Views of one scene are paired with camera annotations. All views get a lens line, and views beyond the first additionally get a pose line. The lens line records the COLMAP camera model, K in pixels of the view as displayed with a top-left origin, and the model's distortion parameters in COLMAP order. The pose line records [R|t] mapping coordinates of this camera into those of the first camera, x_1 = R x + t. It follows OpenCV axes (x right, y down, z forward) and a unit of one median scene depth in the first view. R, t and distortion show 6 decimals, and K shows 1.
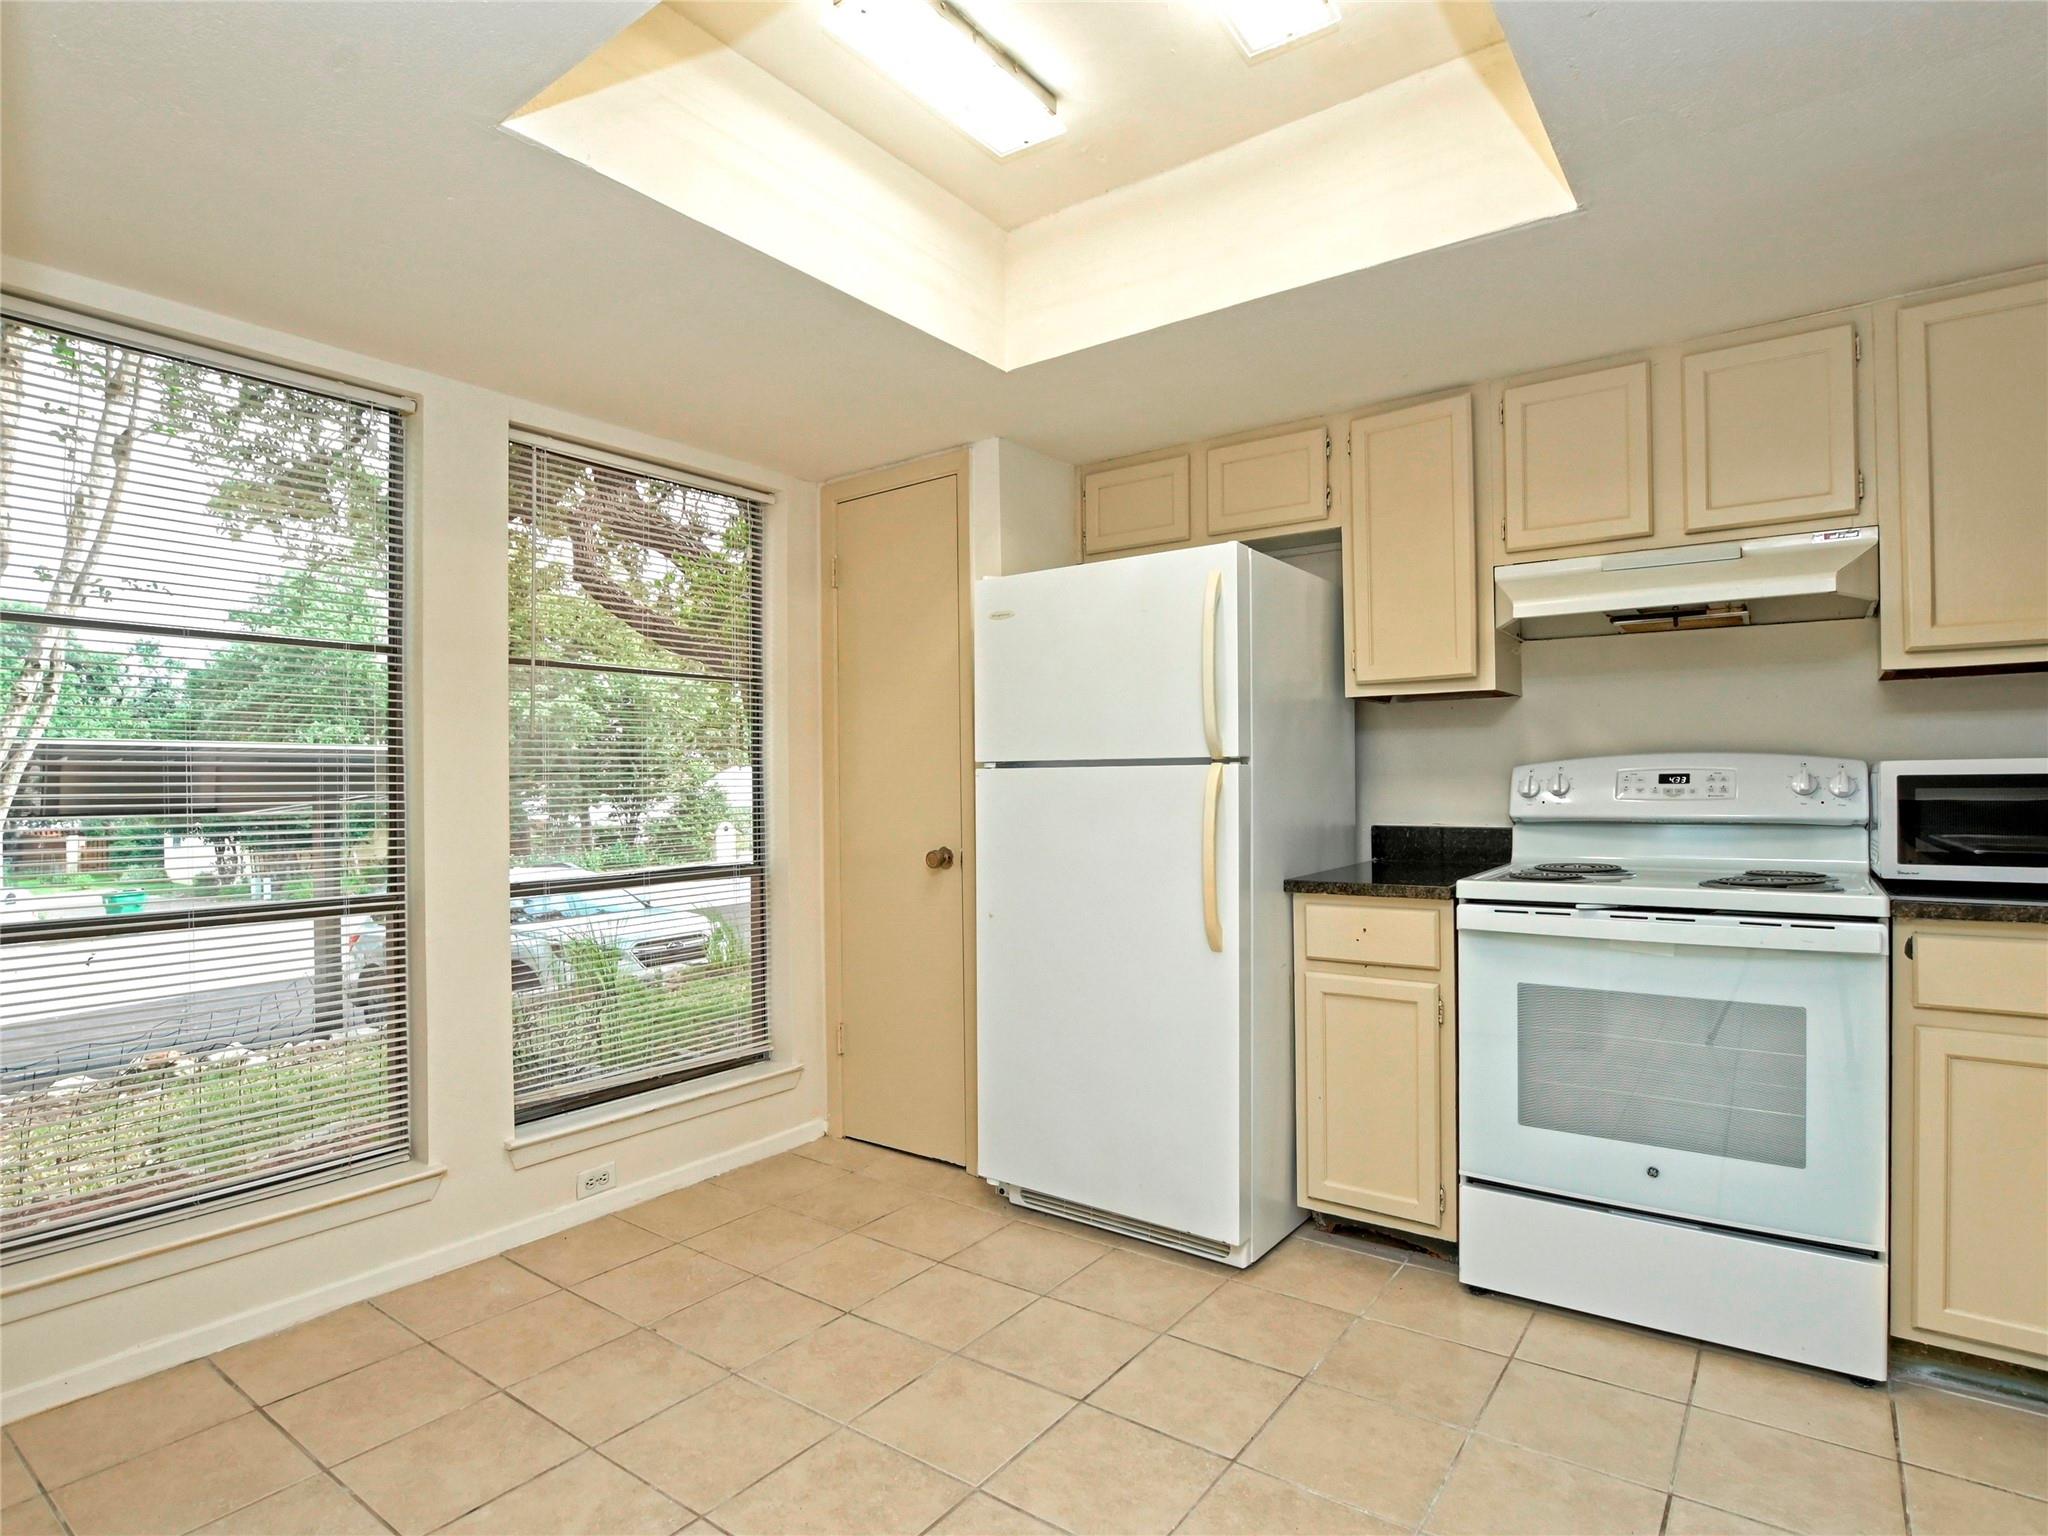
lens RADIAL K [[1075.6, 0, 1028.3], [0, 1075.6, 786.2], [0, 0, 1]] dist [-0.033713, 0.006119]
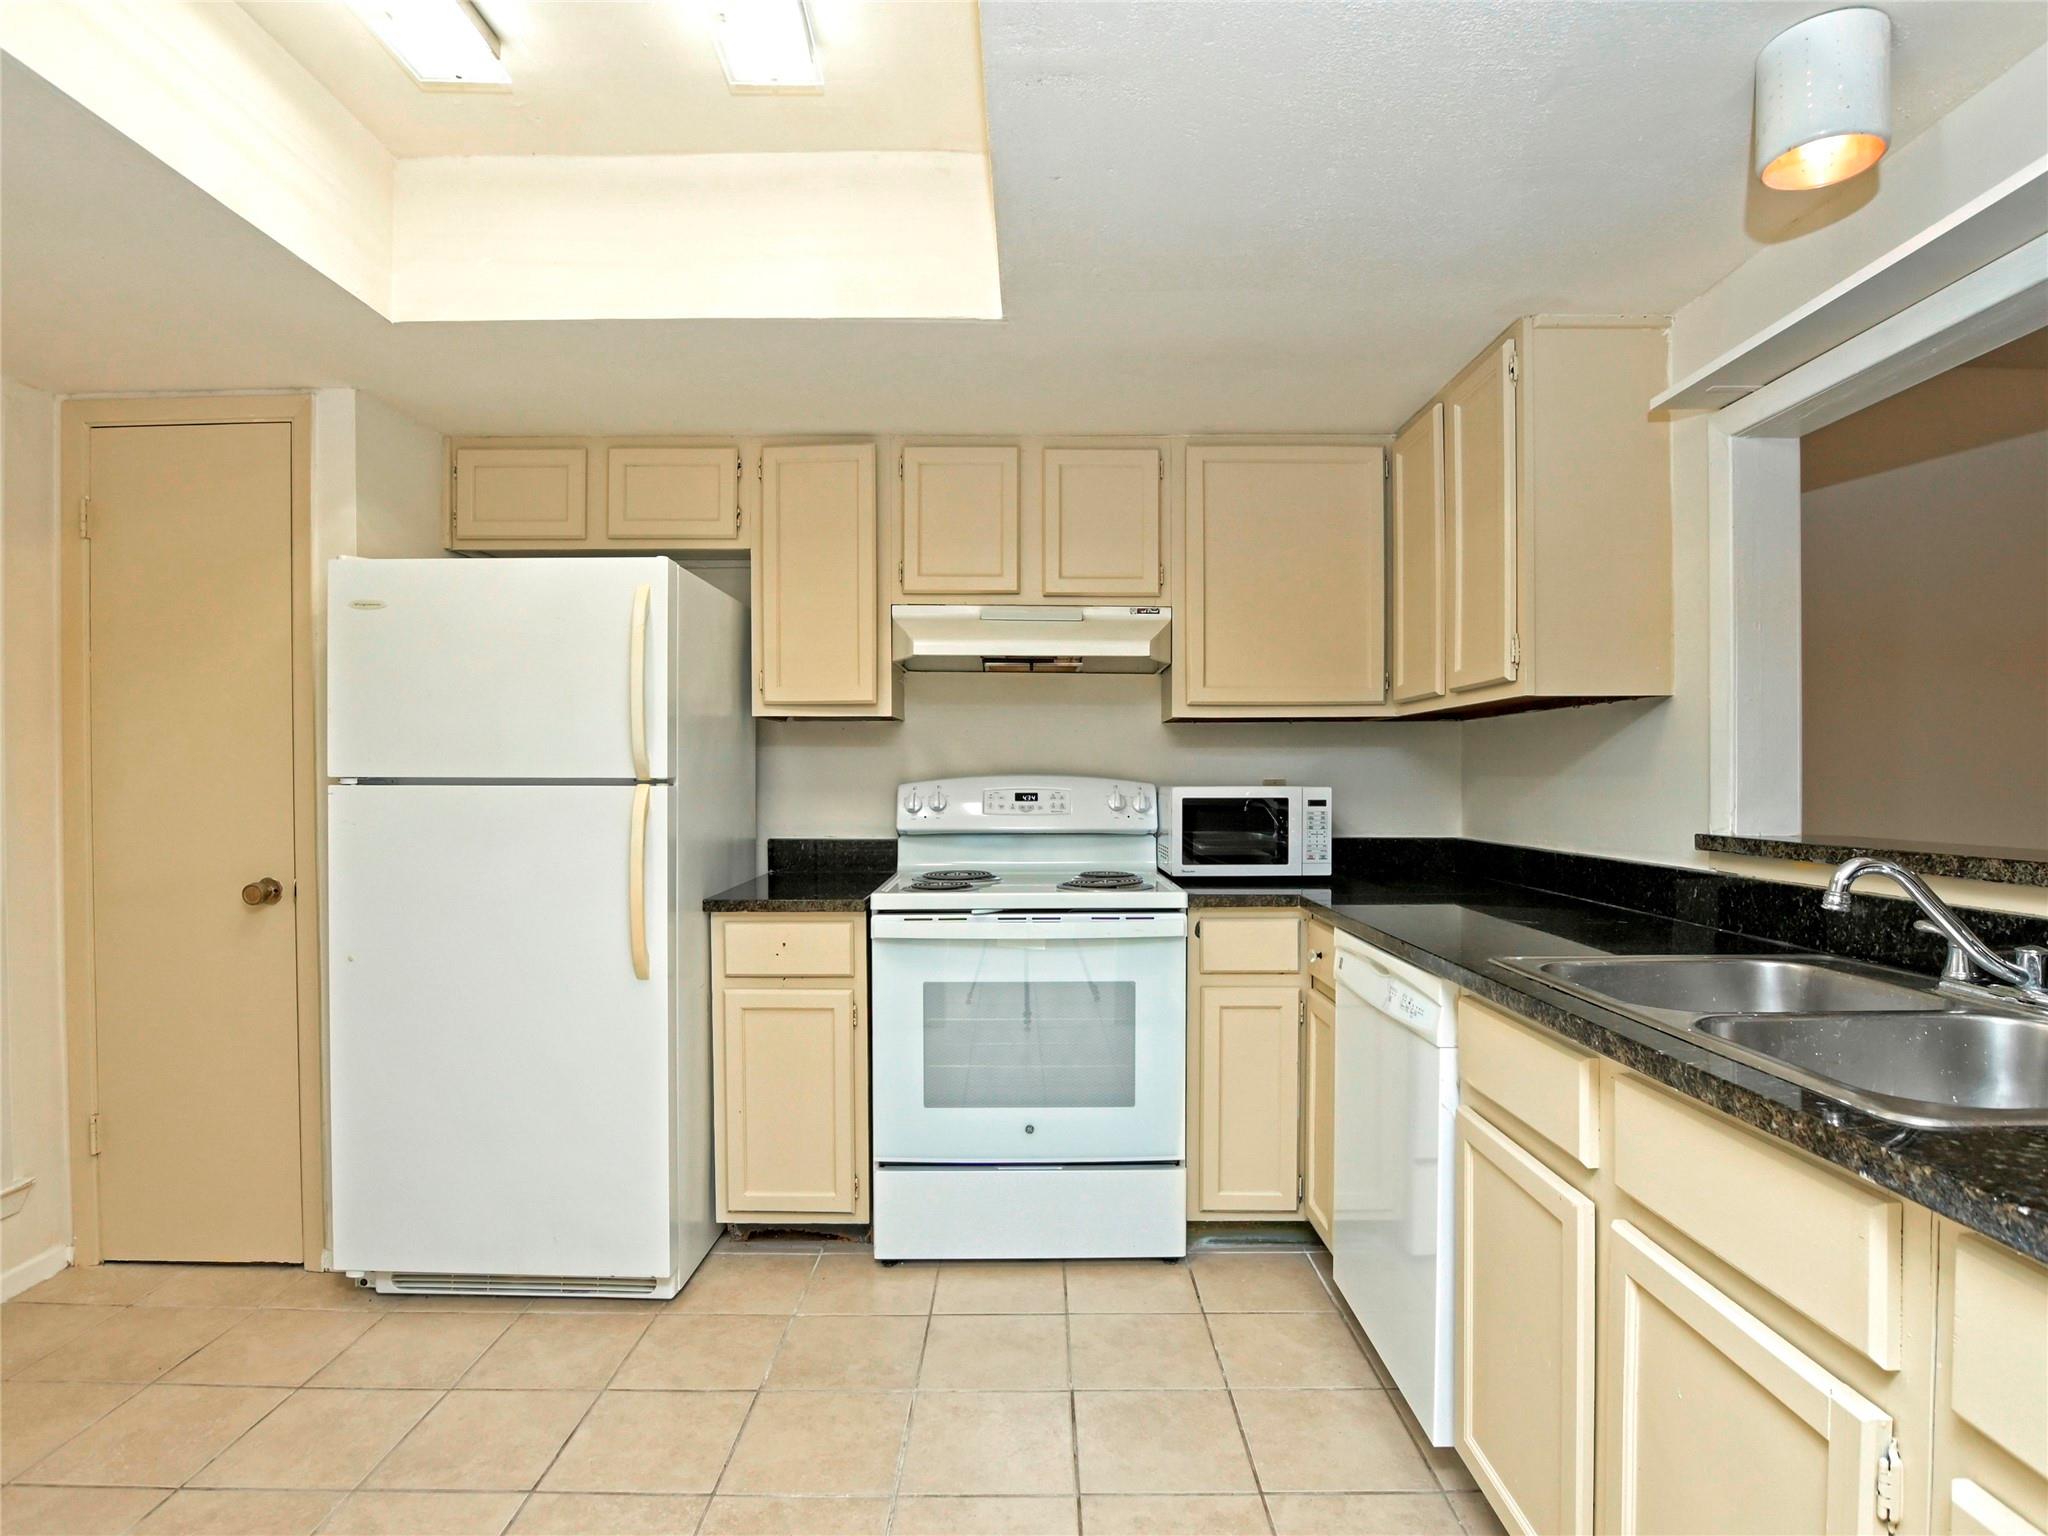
lens RADIAL K [[1075.6, 0, 1028.3], [0, 1075.6, 786.2], [0, 0, 1]] dist [-0.033713, 0.006119]
pose [[0.807400, 0.001942, 0.590002, -0.111945], [-0.006500, 0.999963, 0.005603, -0.027322], [-0.589969, -0.008359, 0.807382, 0.019428]]
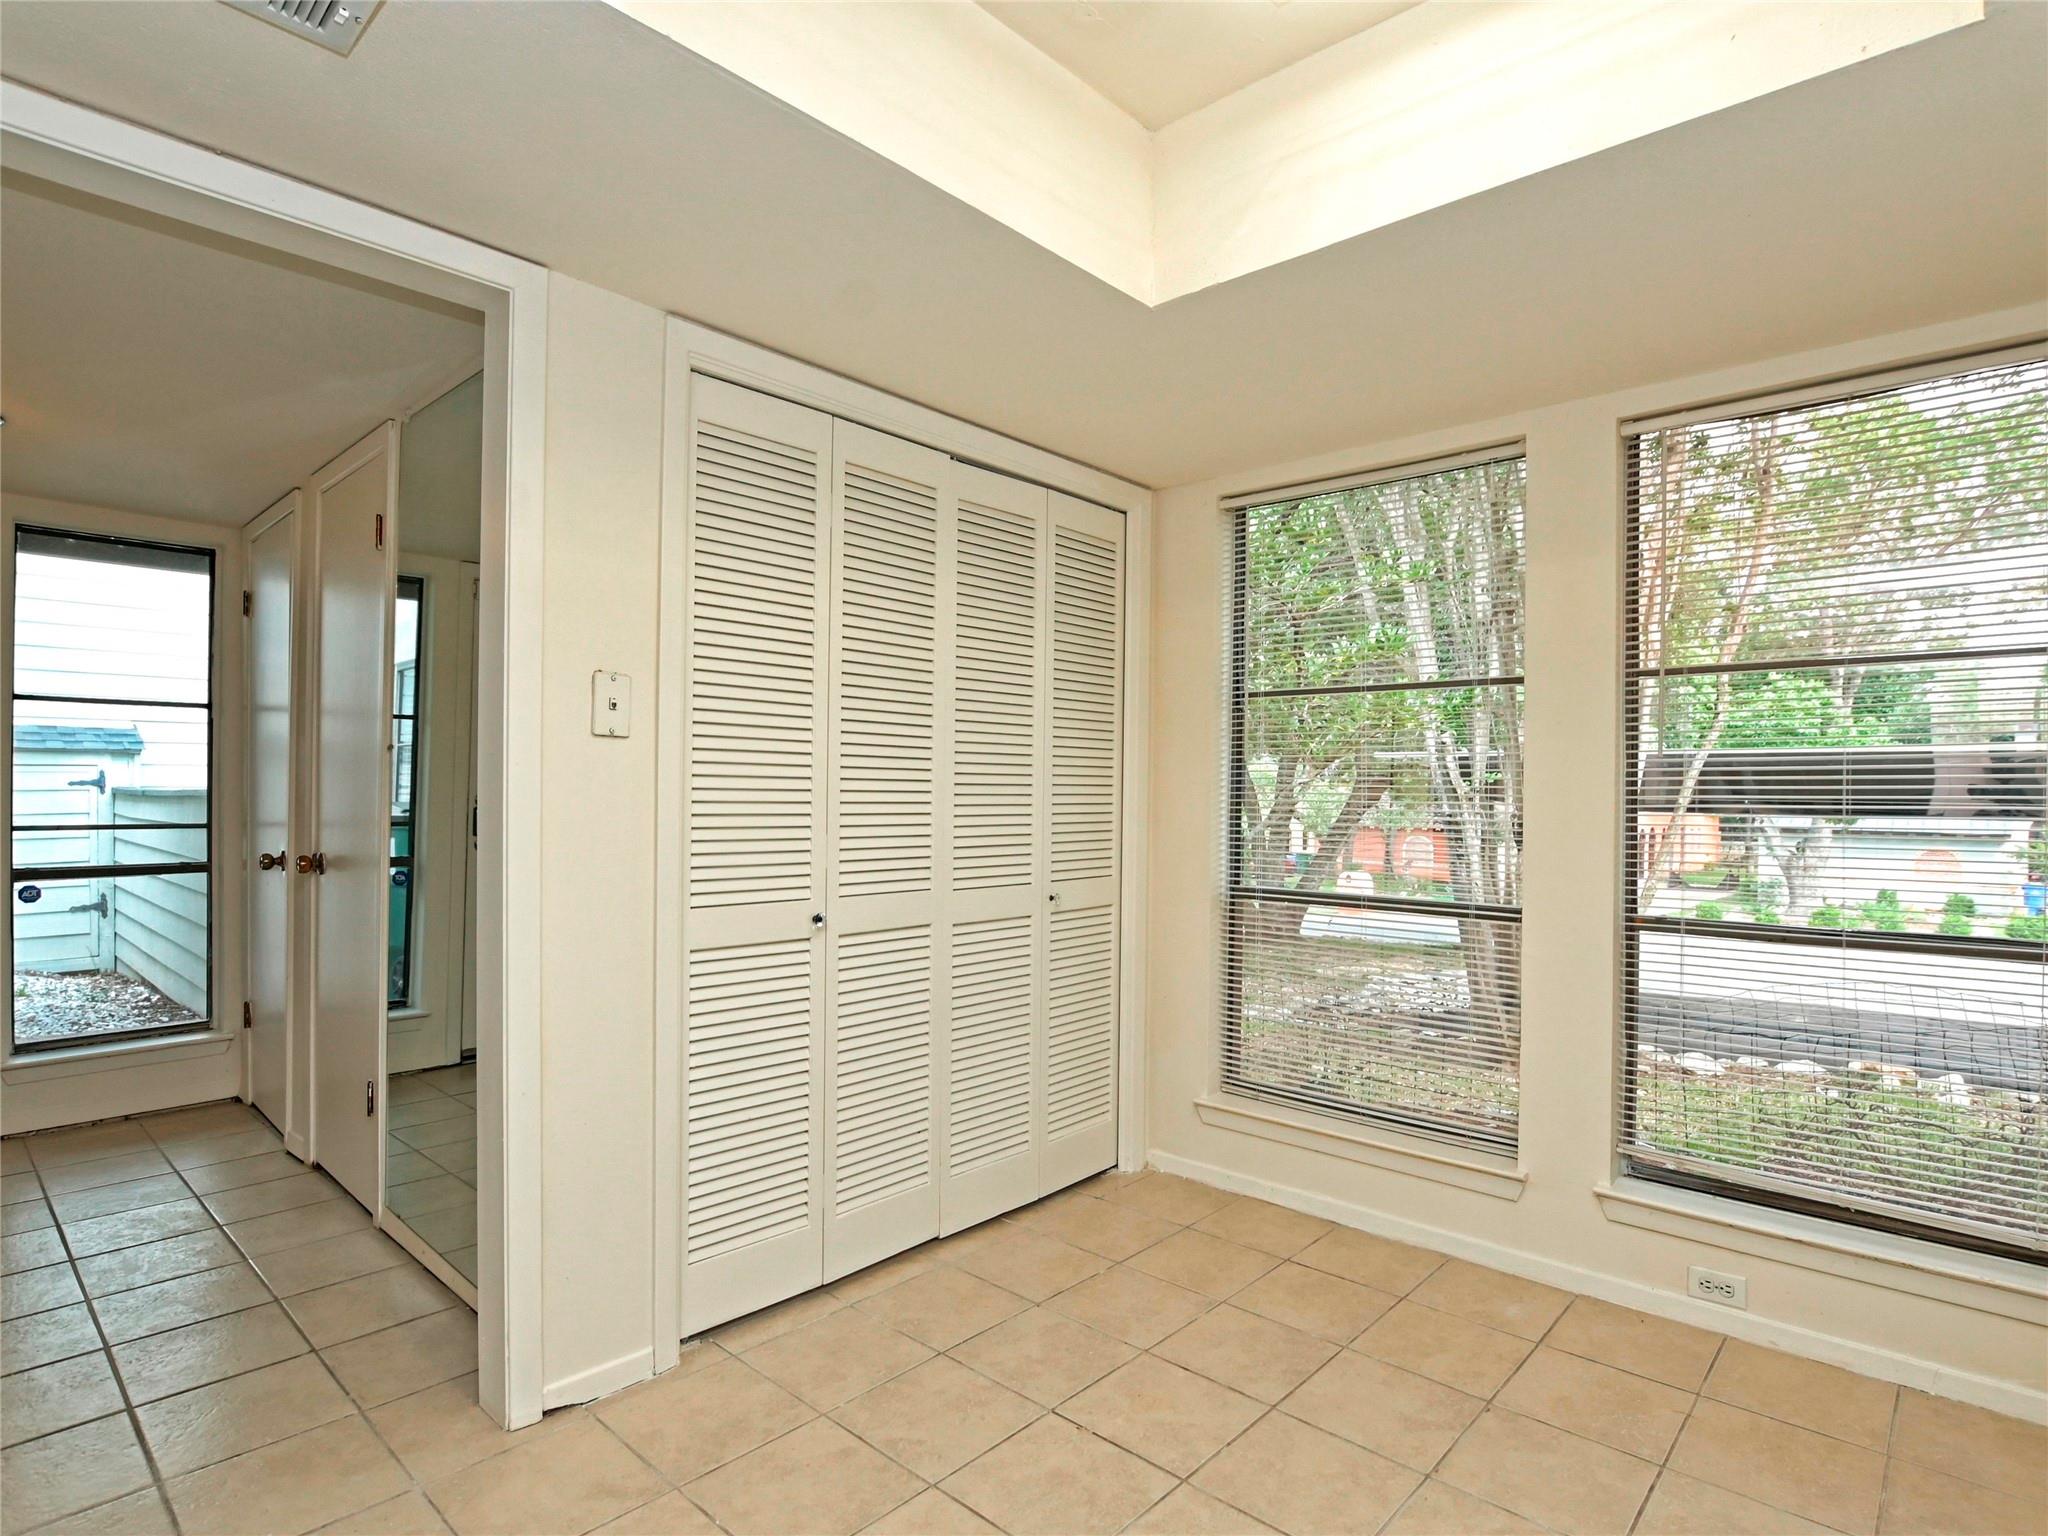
lens RADIAL K [[1075.6, 0, 1028.3], [0, 1075.6, 786.2], [0, 0, 1]] dist [-0.033713, 0.006119]
pose [[-0.106545, 0.008520, -0.994271, 0.546372], [-0.005325, 0.999944, 0.009139, -0.029280], [0.994294, 0.006268, -0.106494, 0.646625]]
